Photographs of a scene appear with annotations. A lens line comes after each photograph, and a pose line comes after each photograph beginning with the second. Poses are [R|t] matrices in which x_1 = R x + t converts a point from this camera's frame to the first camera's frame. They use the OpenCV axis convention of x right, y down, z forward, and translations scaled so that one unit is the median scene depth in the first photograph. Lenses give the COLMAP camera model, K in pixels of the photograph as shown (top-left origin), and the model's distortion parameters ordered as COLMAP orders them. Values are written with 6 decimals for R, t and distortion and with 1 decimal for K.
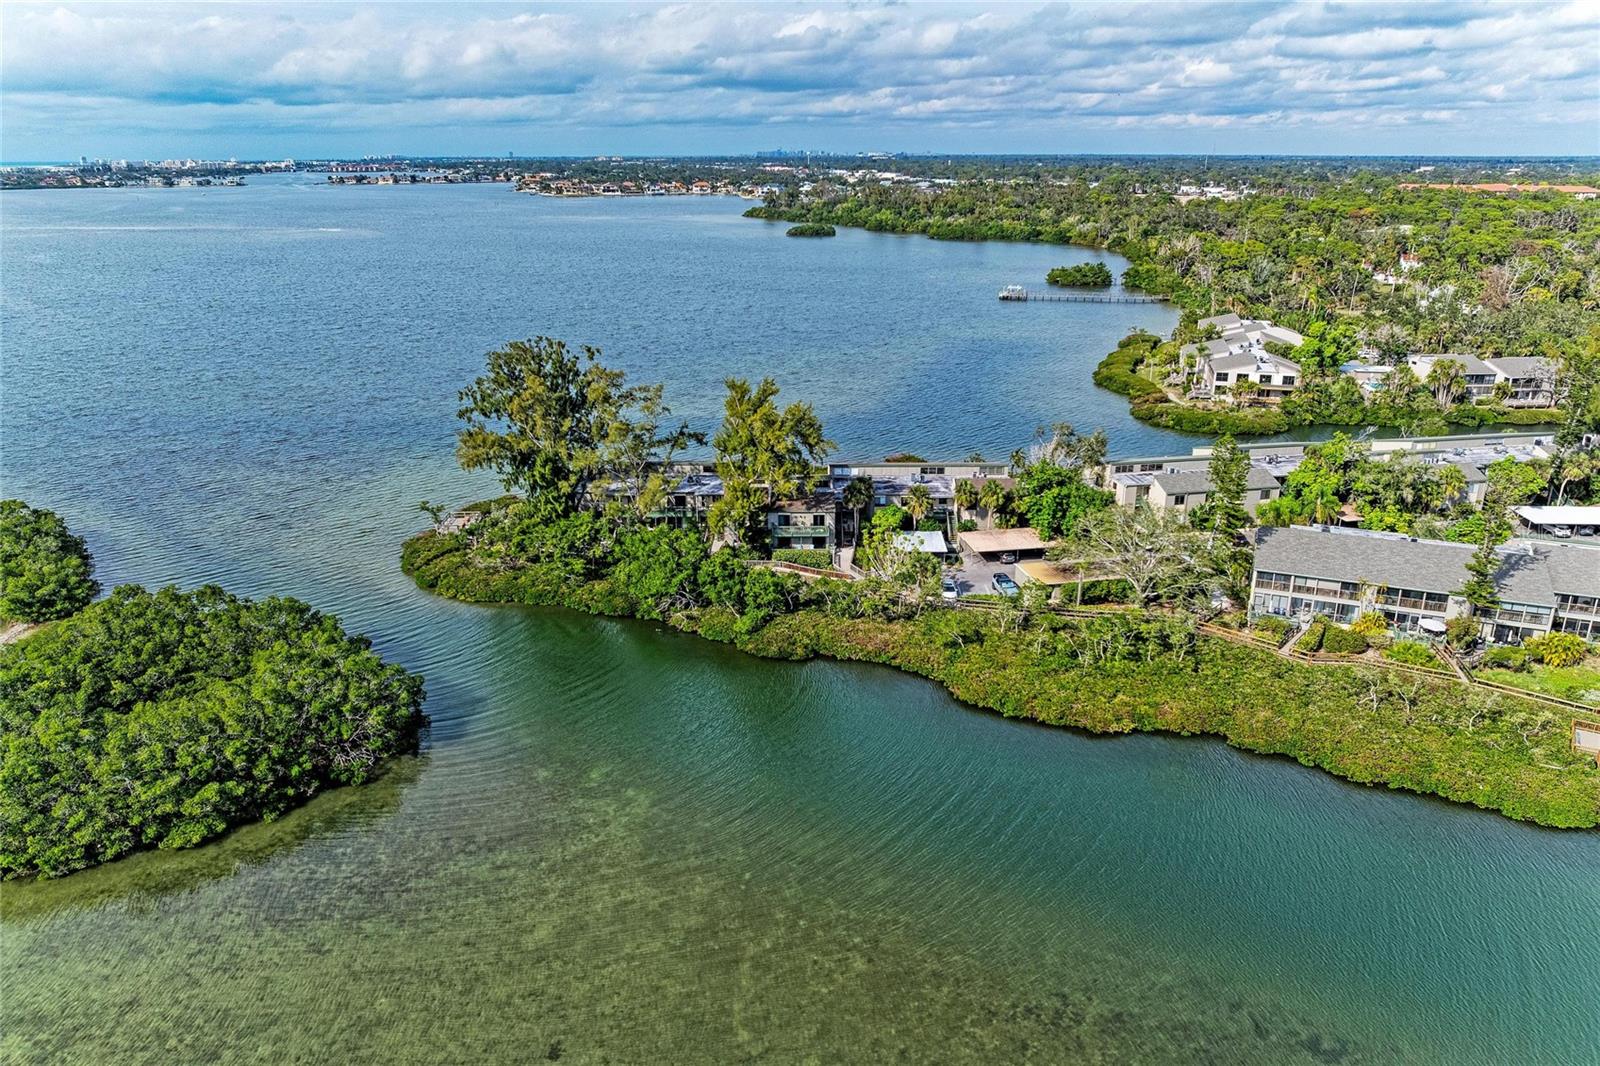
lens RADIAL K [[1127.0, 0, 792.6], [0, 1127.0, 535.5], [0, 0, 1]] dist [-0.019011, 0.010207]
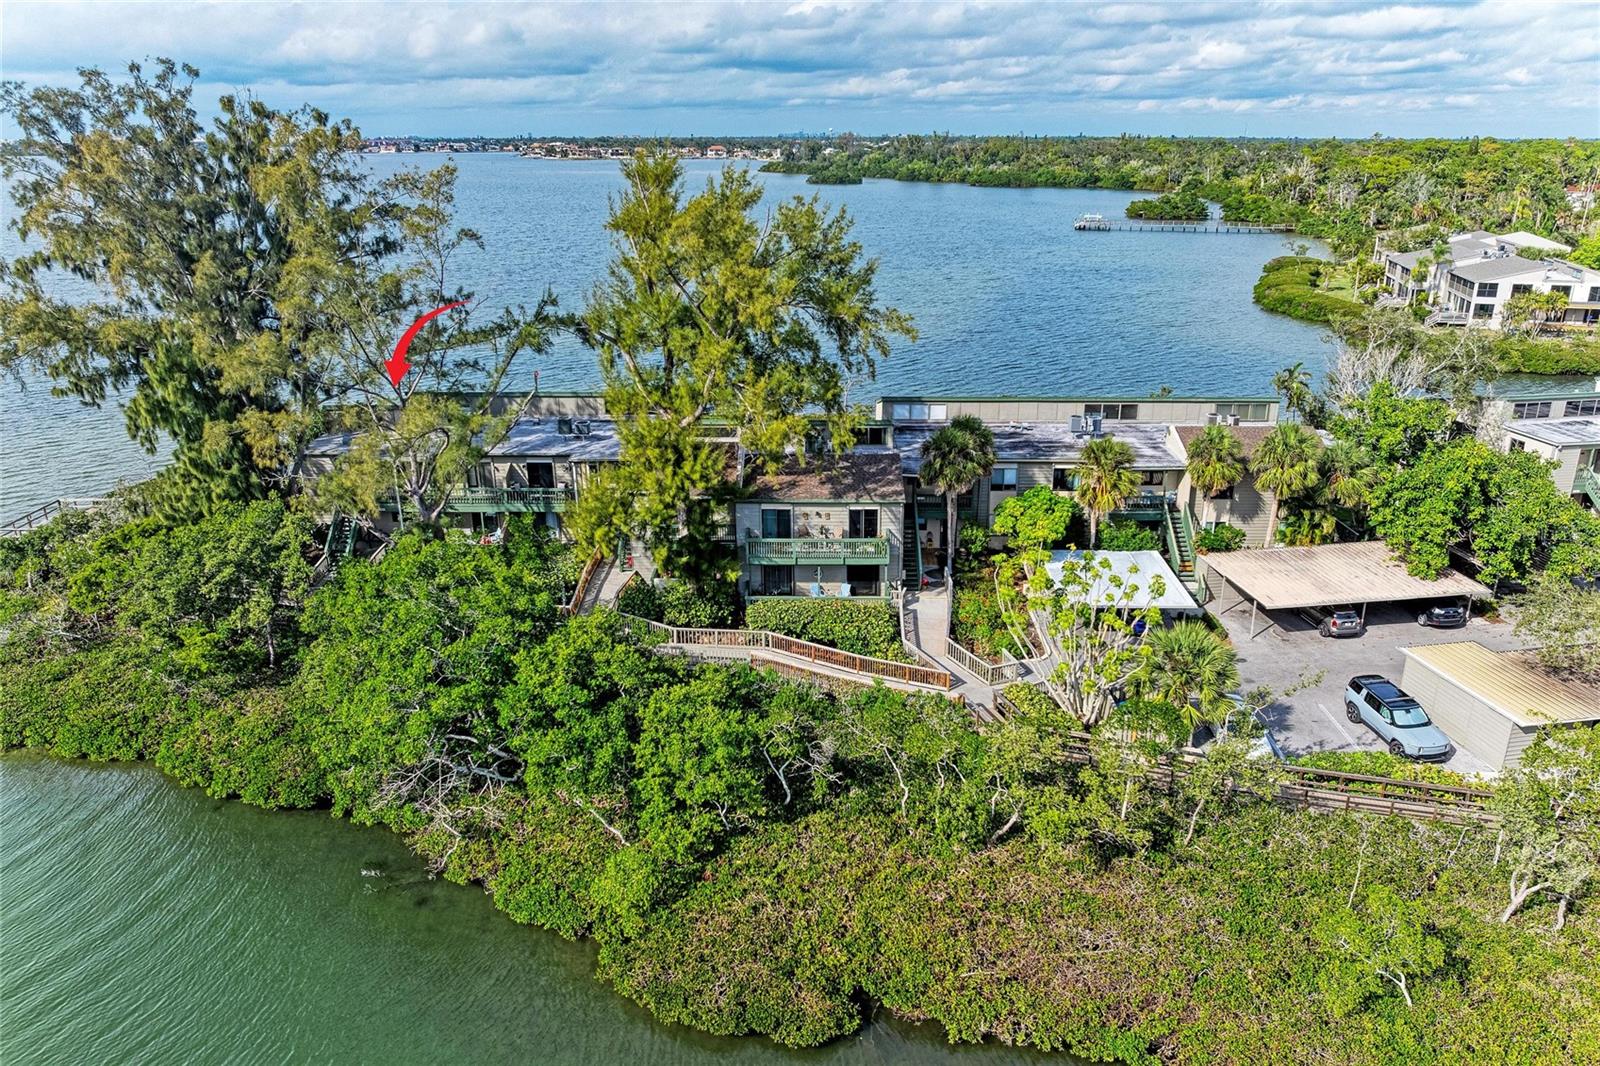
lens RADIAL K [[1127.0, 0, 799.3], [0, 1127.0, 524.6], [0, 0, 1]] dist [-0.019011, 0.010207]
pose [[0.999976, 0.006379, -0.002734, 0.002037], [-0.006367, 0.999971, 0.004100, -0.014290], [0.002760, -0.004083, 0.999988, 0.585389]]
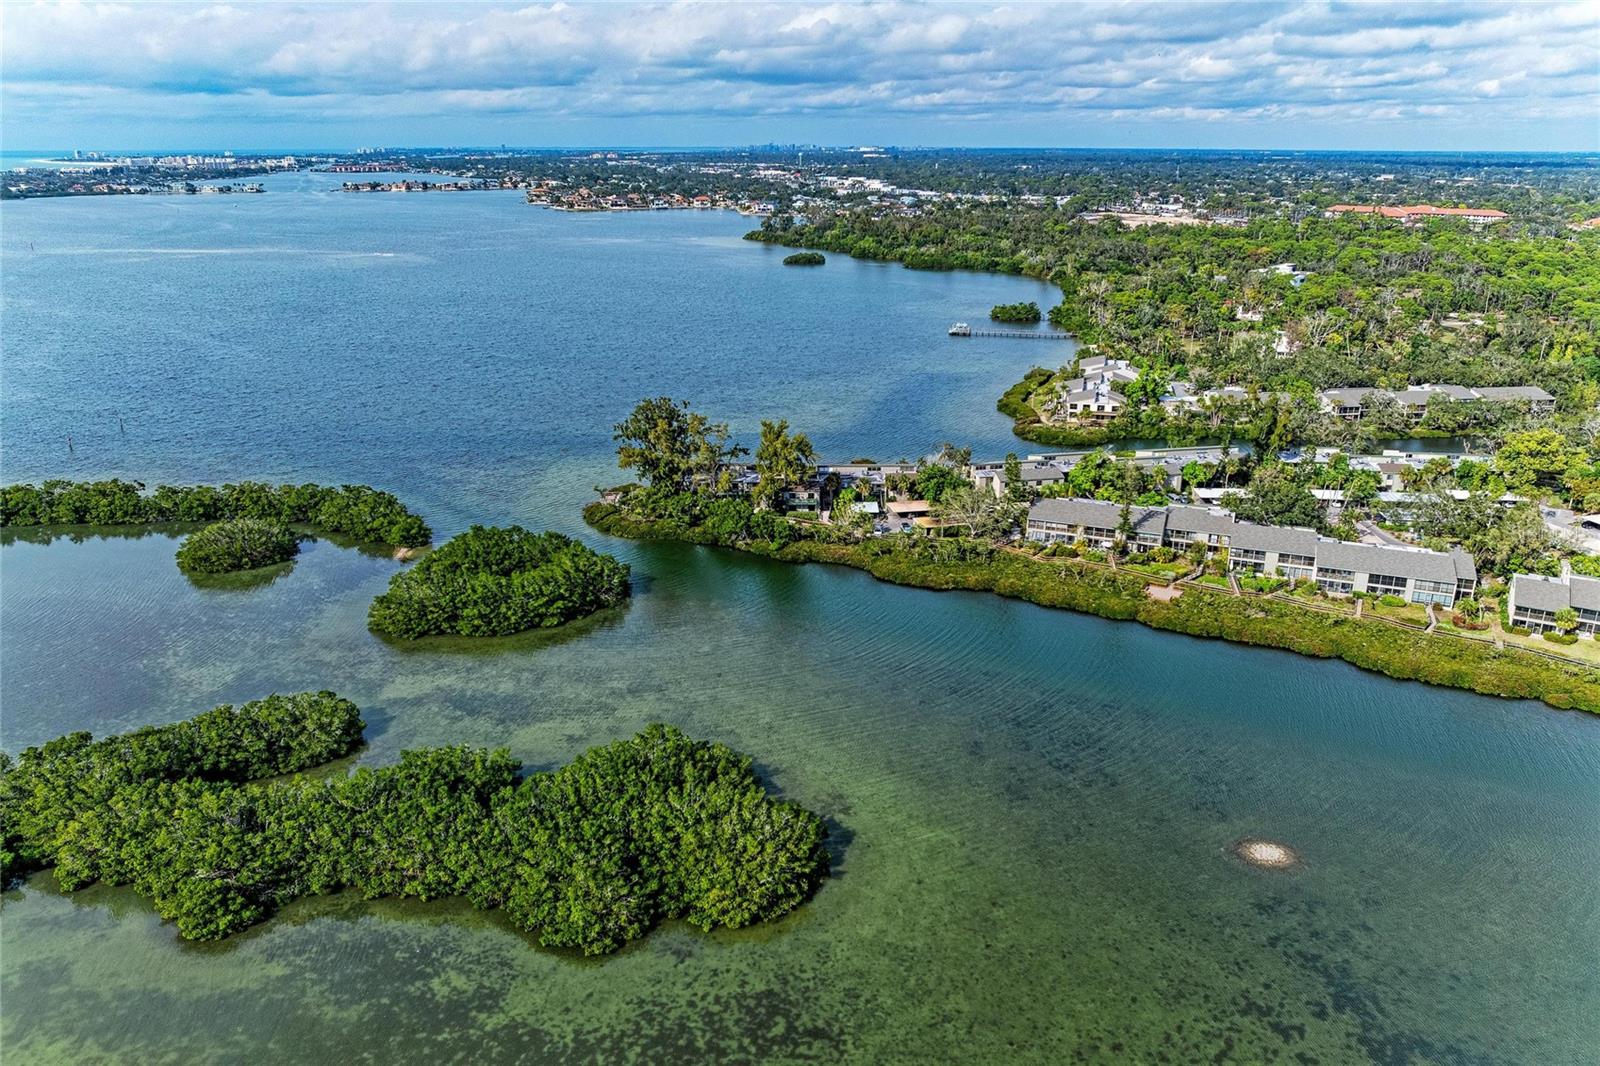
lens RADIAL K [[1127.0, 0, 805.4], [0, 1127.0, 533.0], [0, 0, 1]] dist [-0.019011, 0.010207]
pose [[0.999911, -0.002053, 0.013220, -0.010967], [0.001976, 0.999981, 0.005821, 0.036320], [-0.013231, -0.005795, 0.999896, -0.851110]]
